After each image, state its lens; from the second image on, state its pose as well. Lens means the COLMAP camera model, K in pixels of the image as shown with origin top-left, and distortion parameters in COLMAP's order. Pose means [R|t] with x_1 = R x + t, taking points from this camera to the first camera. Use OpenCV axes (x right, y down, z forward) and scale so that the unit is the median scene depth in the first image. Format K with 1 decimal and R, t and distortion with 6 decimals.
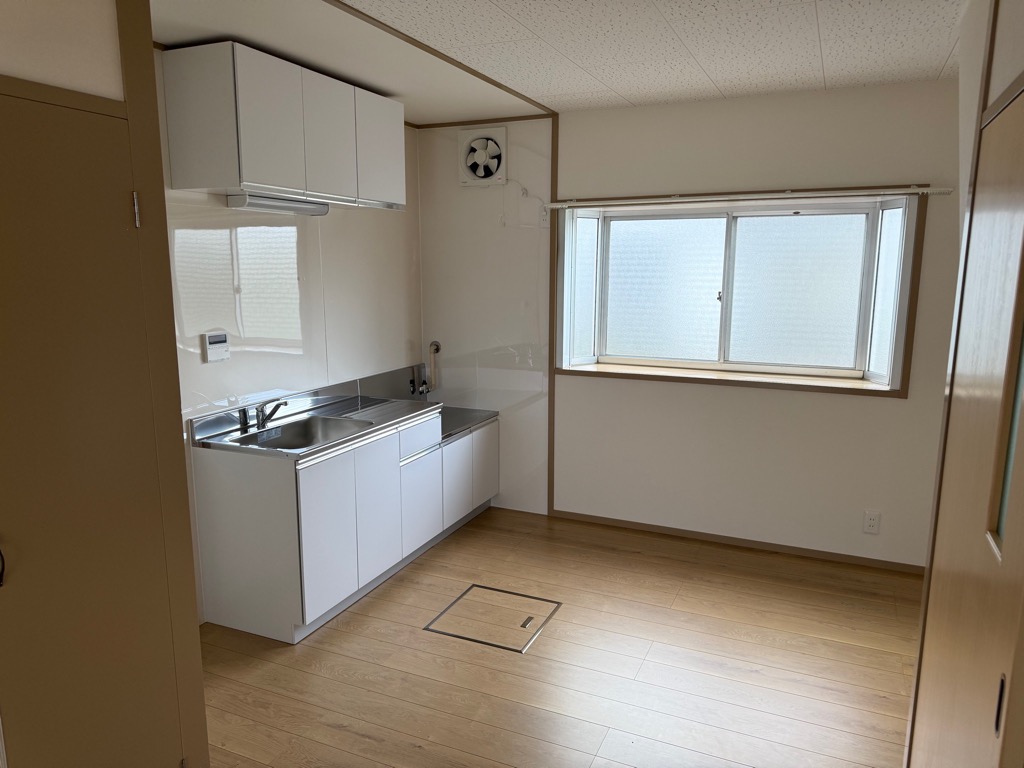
lens RADIAL K [[724.4, 0, 512.0], [0, 724.4, 384.0], [0, 0, 1]] dist [0.229406, -0.366976]
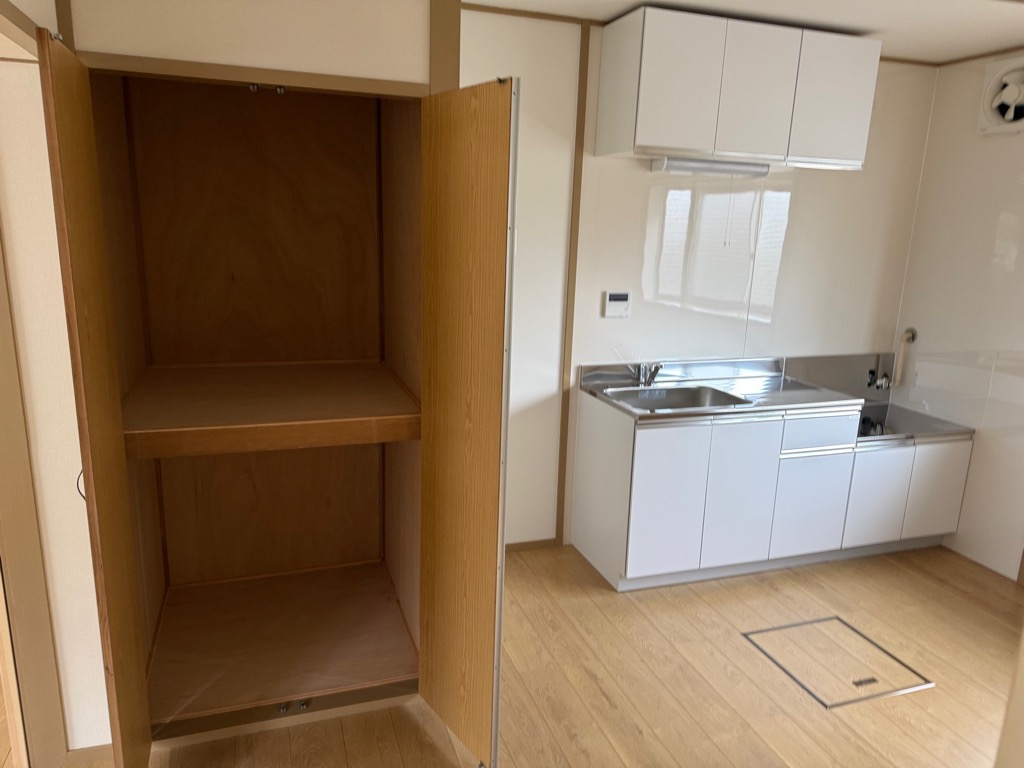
lens RADIAL K [[732.7, 0, 512.0], [0, 732.7, 384.0], [0, 0, 1]] dist [0.076026, -0.061072]
pose [[0.693556, 0.181465, -0.697173, 0.246192], [-0.152126, 0.982823, 0.104480, -0.022548], [0.704157, 0.033596, 0.709249, 0.131471]]
